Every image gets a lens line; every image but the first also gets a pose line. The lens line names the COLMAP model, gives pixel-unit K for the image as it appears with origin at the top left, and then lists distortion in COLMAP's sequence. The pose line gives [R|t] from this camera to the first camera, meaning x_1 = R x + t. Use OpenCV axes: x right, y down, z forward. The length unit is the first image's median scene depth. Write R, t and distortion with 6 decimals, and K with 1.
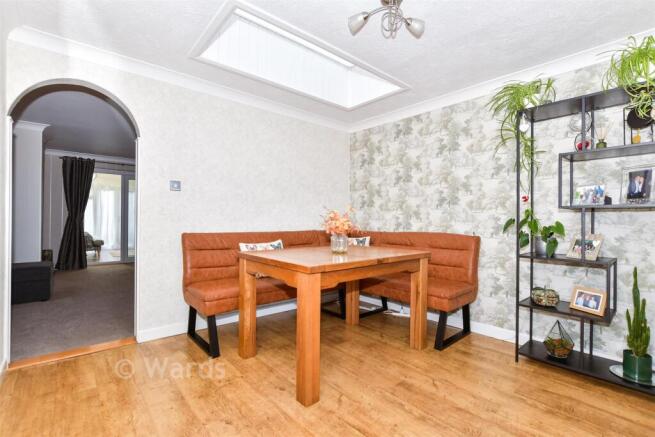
lens RADIAL K [[302.1, 0, 323.3], [0, 302.1, 218.8], [0, 0, 1]] dist [-0.016338, -0.000338]
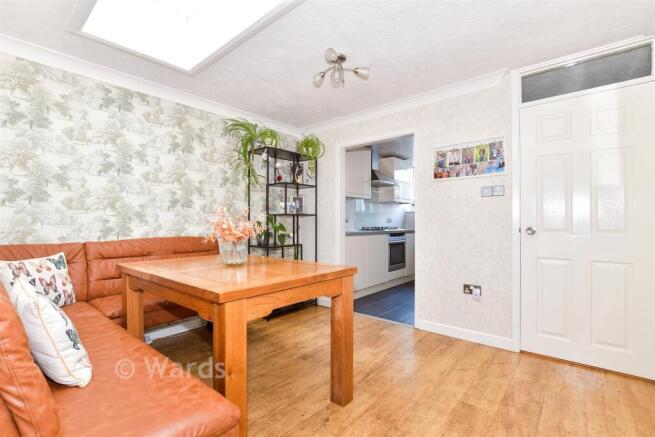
lens RADIAL K [[302.1, 0, 326.7], [0, 302.1, 219.2], [0, 0, 1]] dist [-0.016338, -0.000338]
pose [[-0.149726, 0.001837, 0.988726, -0.620347], [-0.000770, 0.999998, -0.001975, -0.006647], [-0.988727, -0.001057, -0.149724, 0.706034]]
